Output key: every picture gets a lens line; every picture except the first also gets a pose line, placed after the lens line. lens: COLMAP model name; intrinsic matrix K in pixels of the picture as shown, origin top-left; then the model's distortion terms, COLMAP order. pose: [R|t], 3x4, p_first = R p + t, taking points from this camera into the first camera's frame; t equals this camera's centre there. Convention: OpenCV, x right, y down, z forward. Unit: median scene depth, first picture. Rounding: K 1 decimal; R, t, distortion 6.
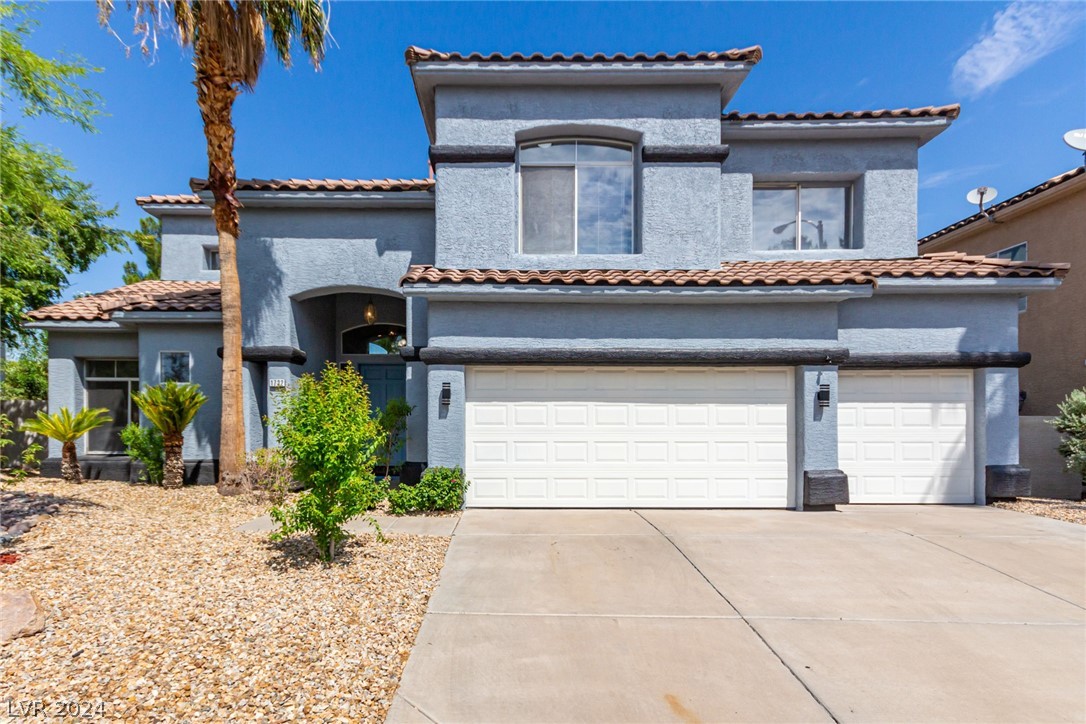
lens RADIAL K [[574.7, 0, 529.3], [0, 574.7, 385.1], [0, 0, 1]] dist [0.008012, 0.000846]
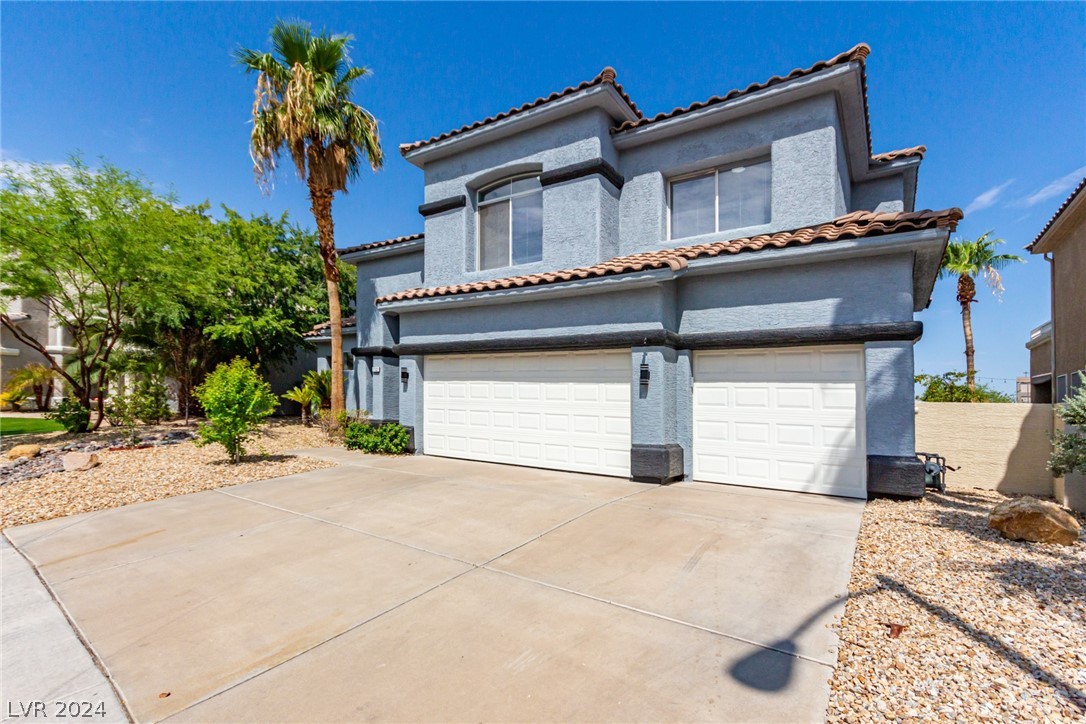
lens RADIAL K [[503.4, 0, 544.2], [0, 503.4, 364.3], [0, 0, 1]] dist [0.002677, 0.000903]
pose [[0.839092, -0.016900, -0.543727, 0.781483], [0.008587, 0.999804, -0.017825, 0.012776], [0.543922, 0.010288, 0.839073, 0.100147]]
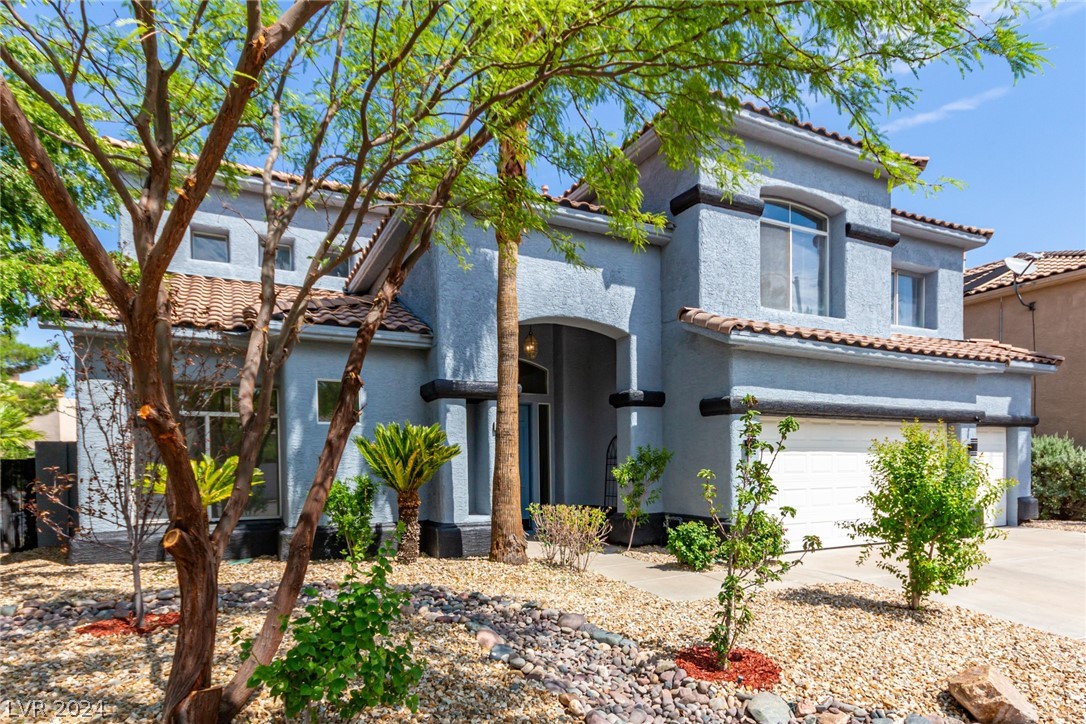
lens RADIAL K [[628.4, 0, 557.5], [0, 628.4, 434.4], [0, 0, 1]] dist [0.004789, 0.000313]
pose [[0.886582, 0.013897, 0.462363, -0.861991], [-0.022520, 0.999660, 0.013137, -0.006760], [-0.462023, -0.022060, 0.886593, 0.168070]]
